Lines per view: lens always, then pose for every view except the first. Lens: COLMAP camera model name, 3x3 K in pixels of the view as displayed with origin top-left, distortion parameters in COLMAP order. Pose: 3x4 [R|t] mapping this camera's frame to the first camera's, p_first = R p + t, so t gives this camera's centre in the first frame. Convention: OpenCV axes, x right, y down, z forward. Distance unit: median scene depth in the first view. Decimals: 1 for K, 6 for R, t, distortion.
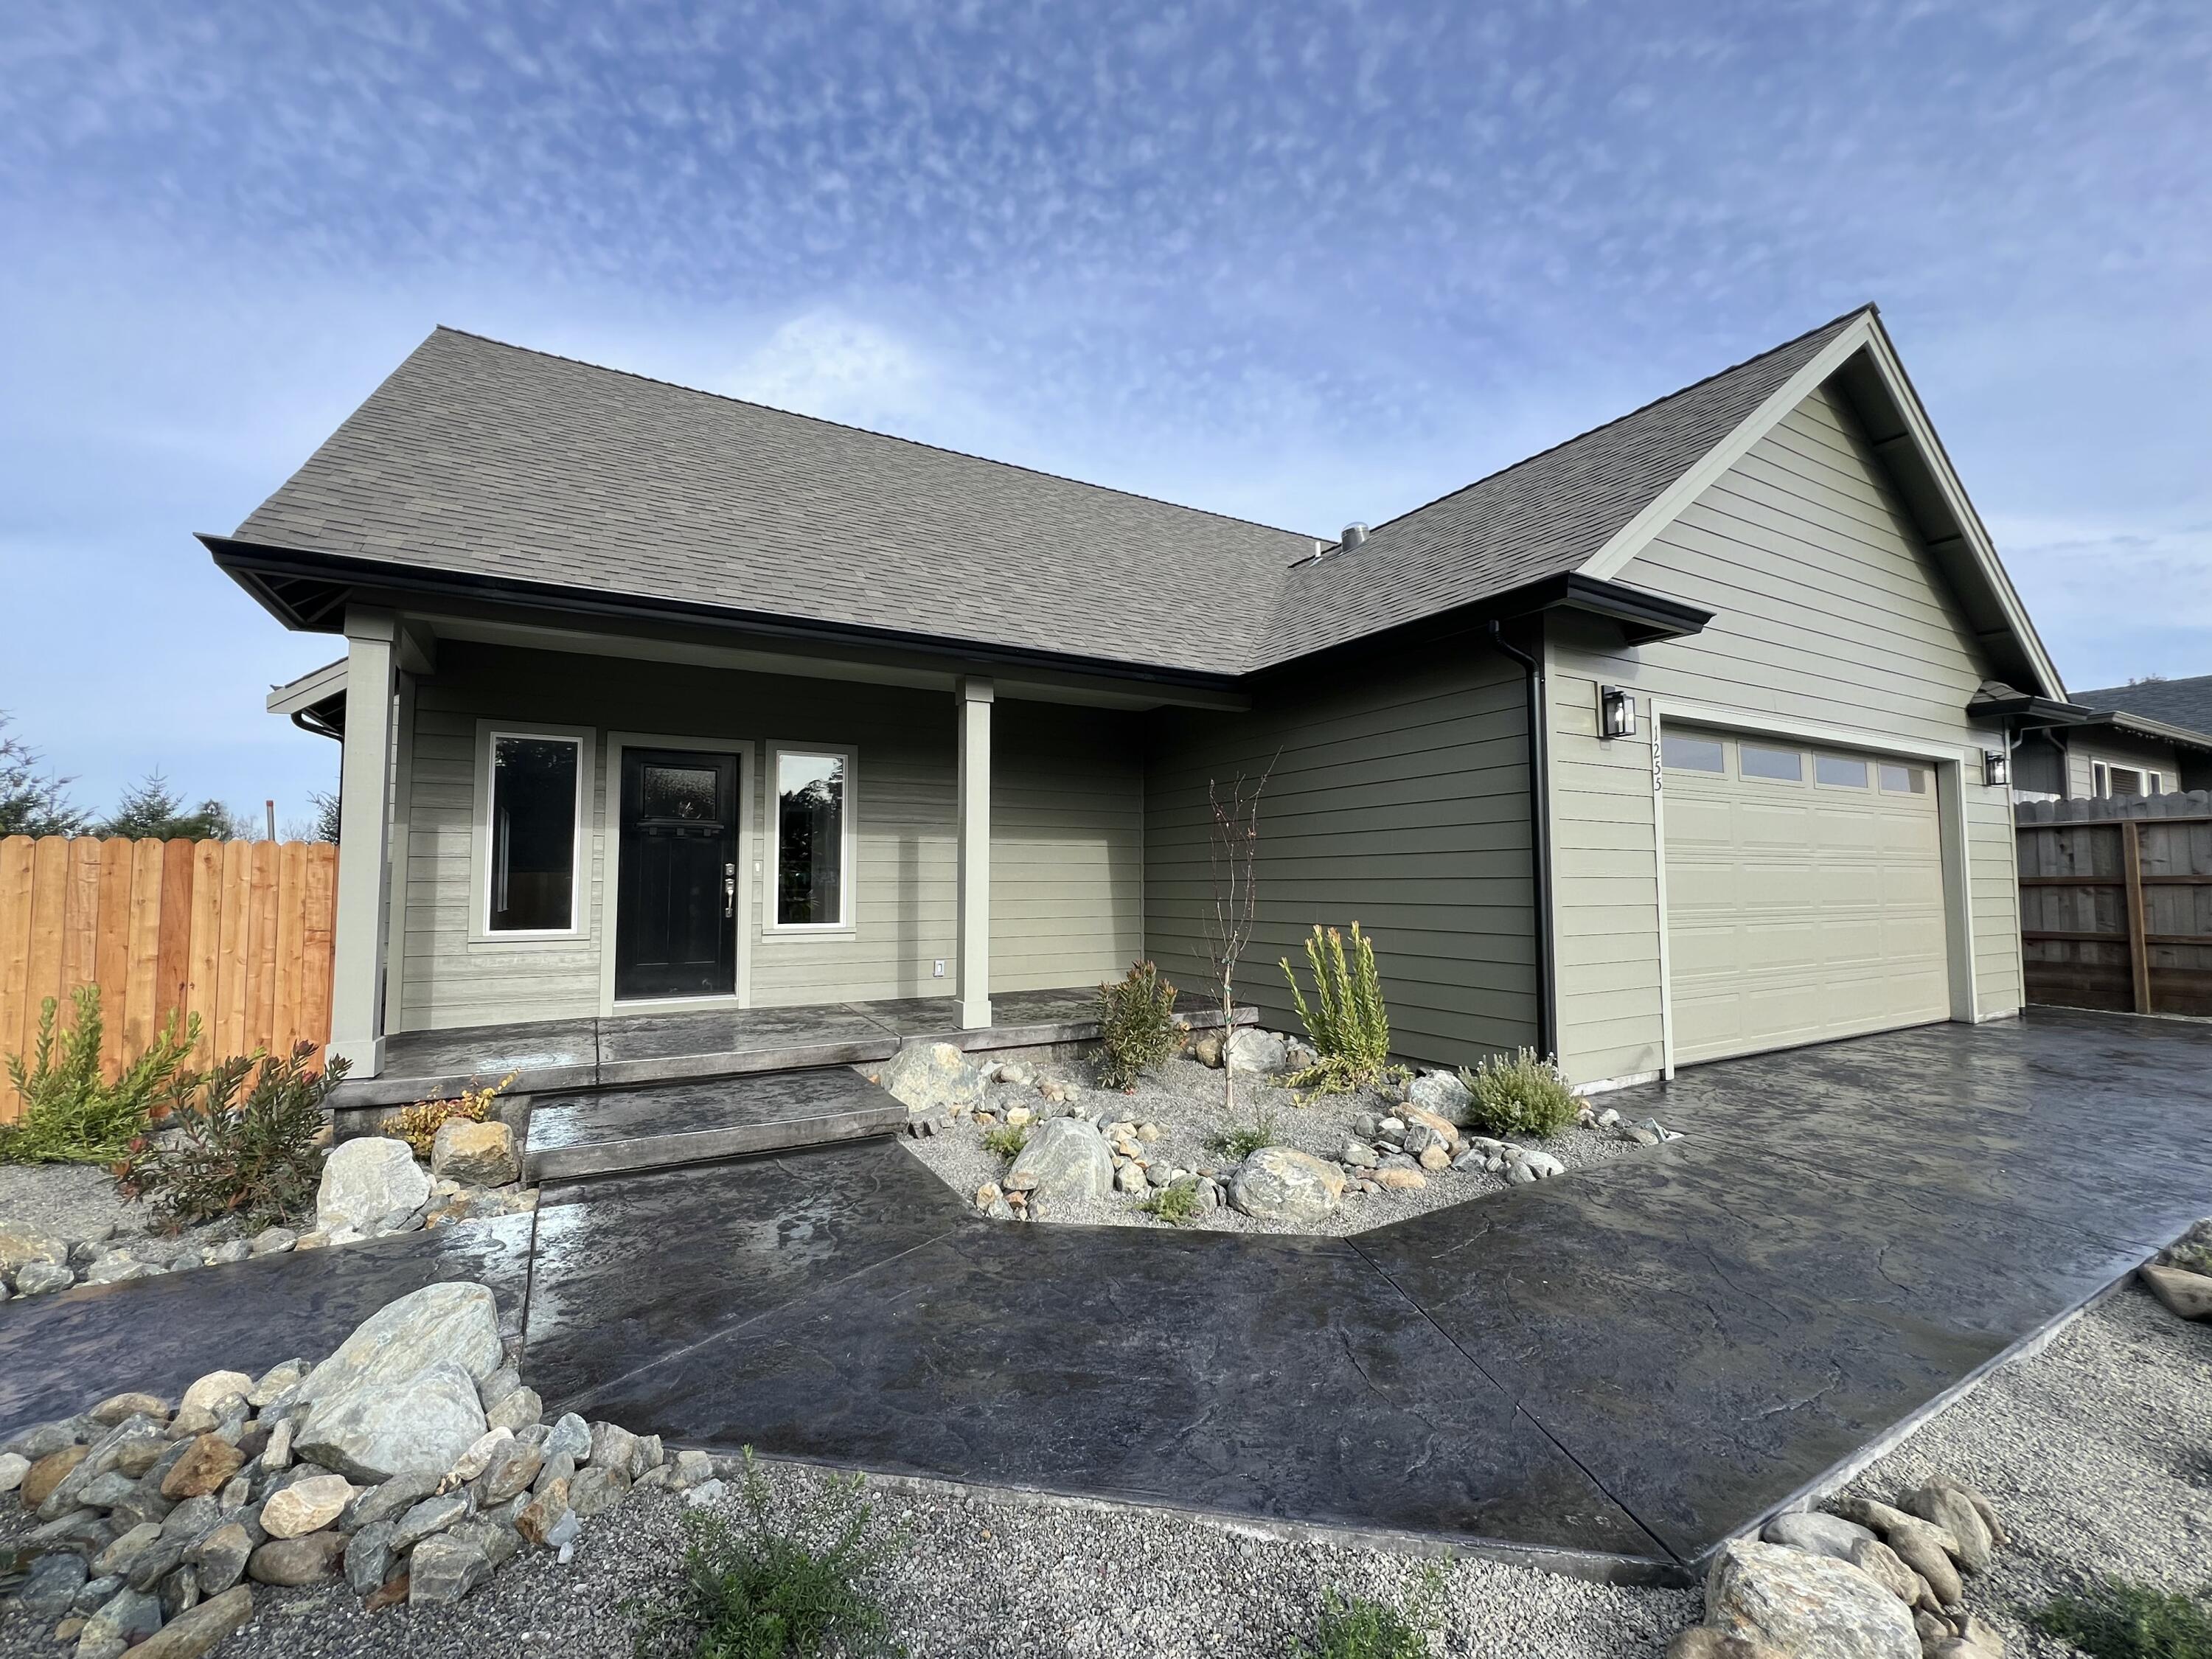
lens RADIAL K [[941.2, 0, 1106.0], [0, 941.2, 829.5], [0, 0, 1]] dist [0.000164, 0.000244]
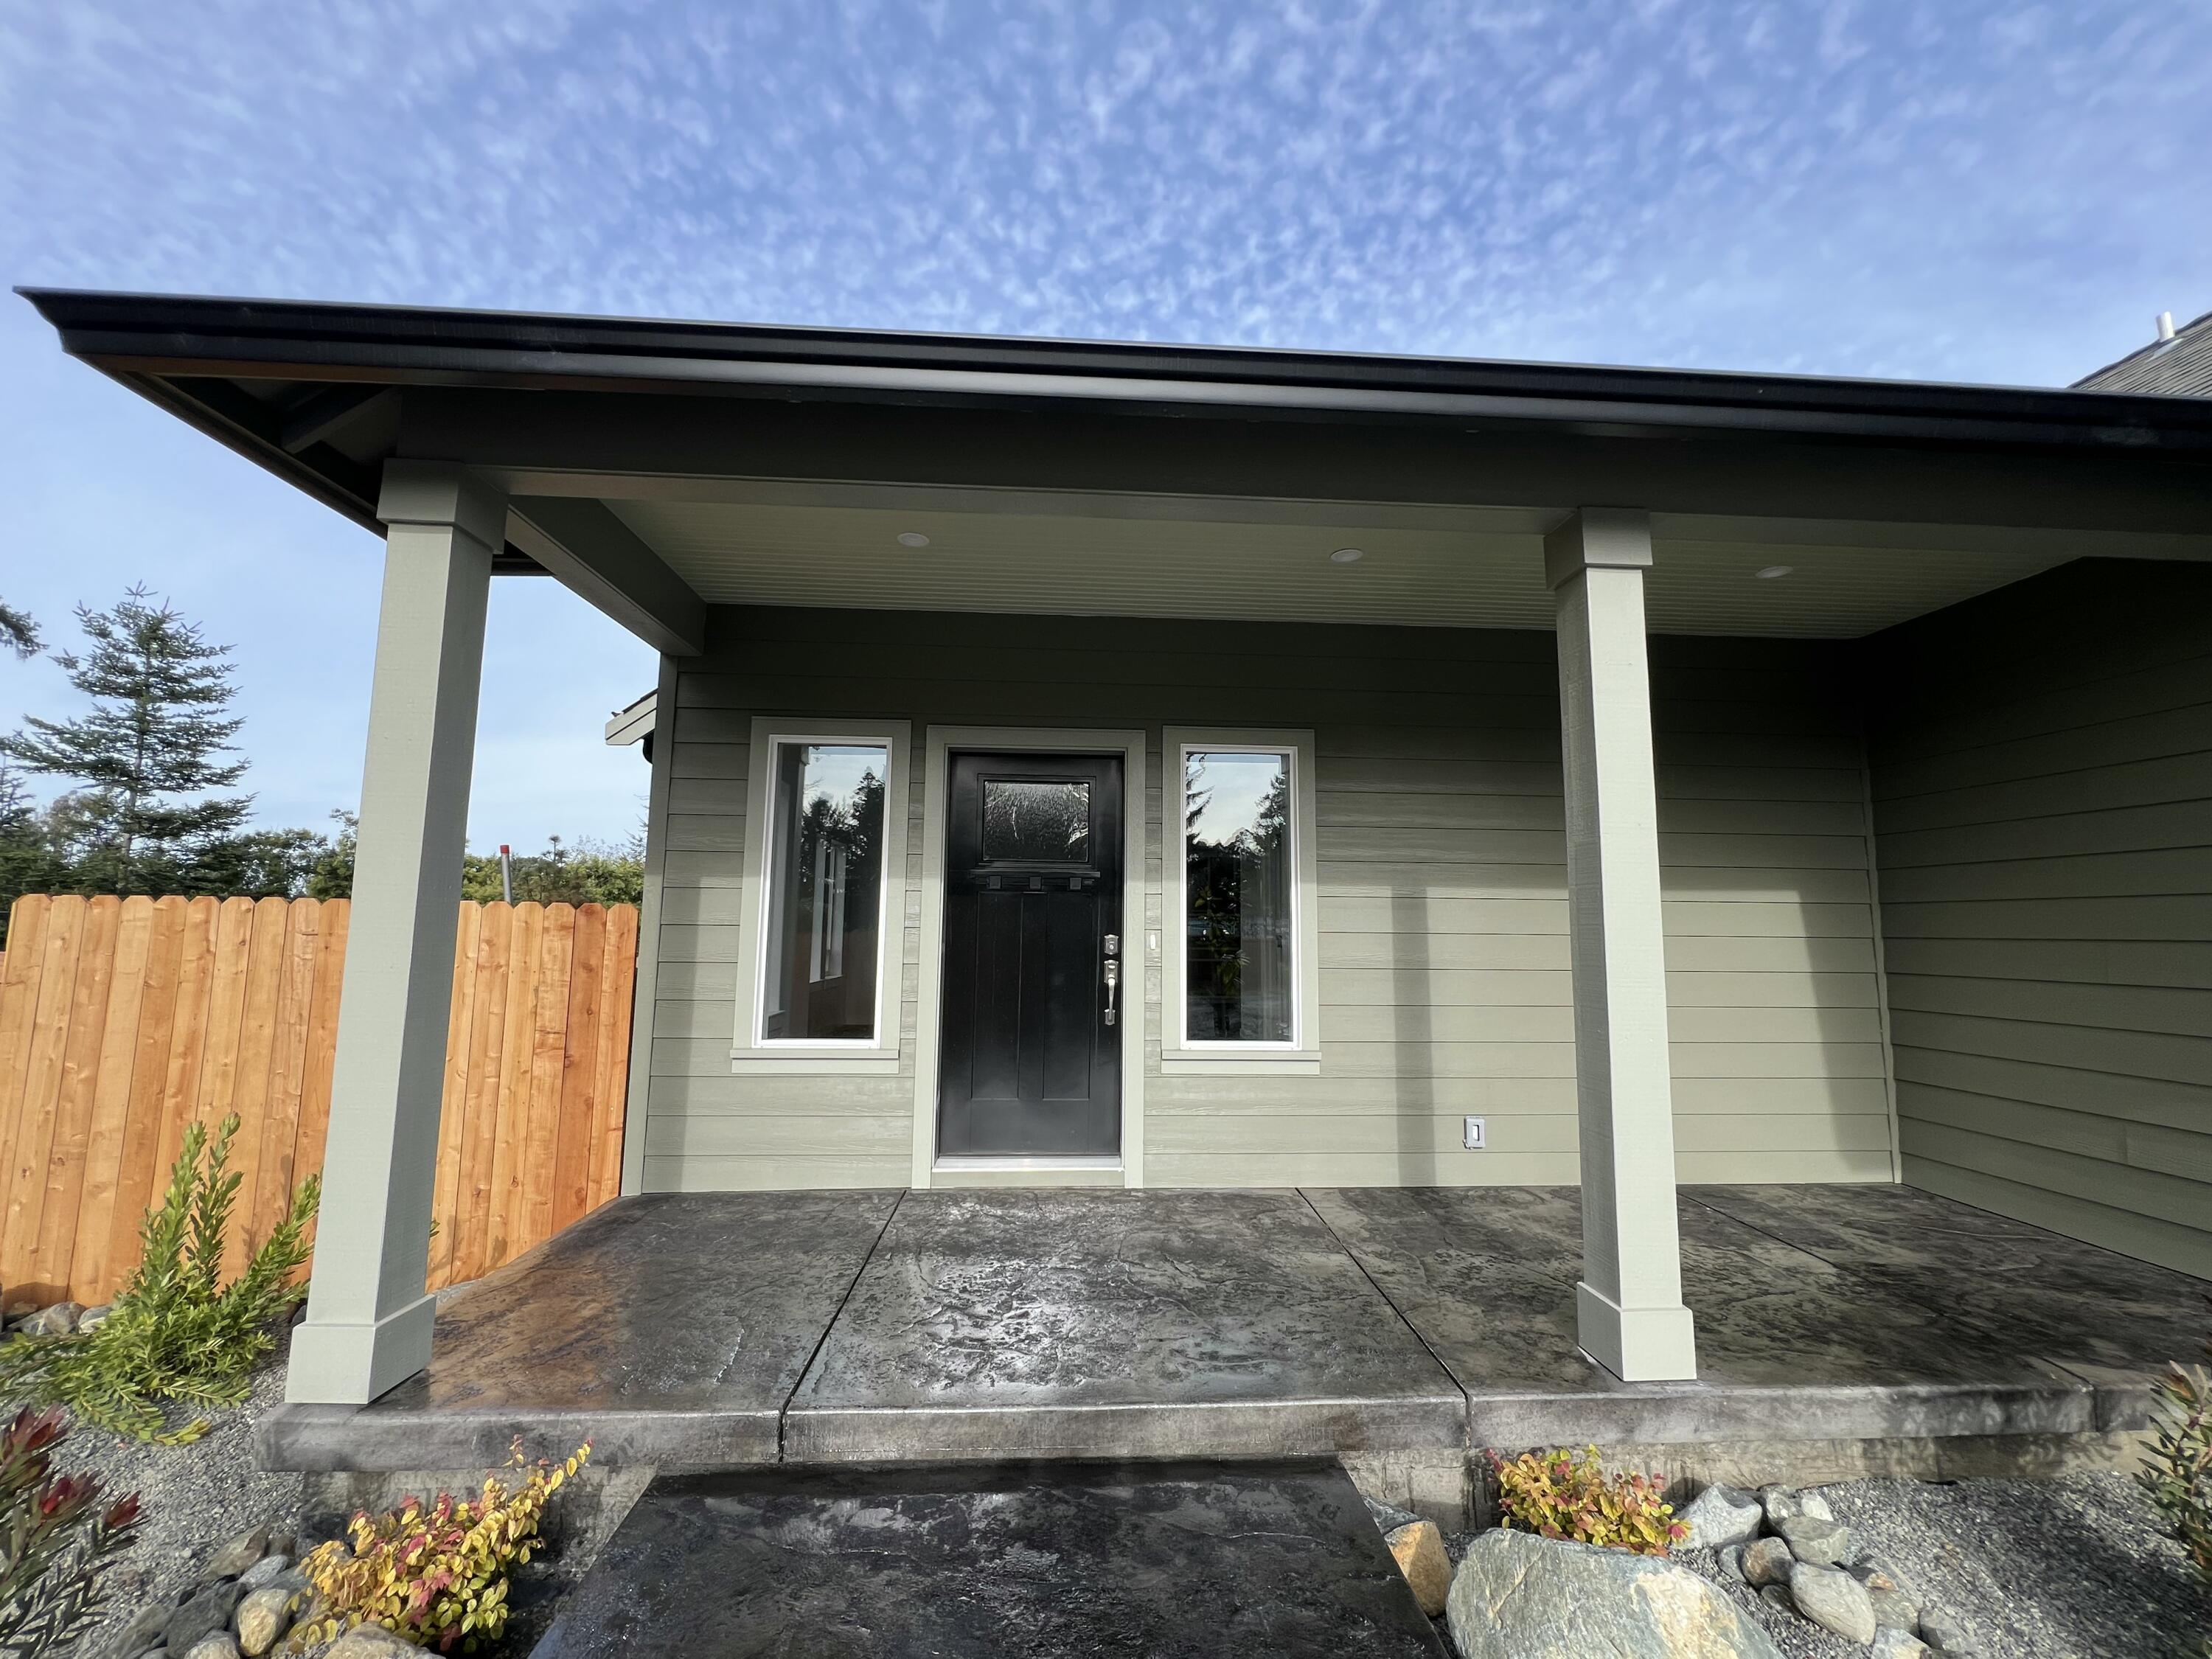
lens RADIAL K [[882.9, 0, 1101.1], [0, 882.9, 829.1], [0, 0, 1]] dist [-0.001089, 0.000042]
pose [[0.896278, -0.036680, -0.441973, -0.164684], [0.012636, 0.998281, -0.057226, 0.000833], [0.443312, 0.045706, 0.895201, 0.527829]]
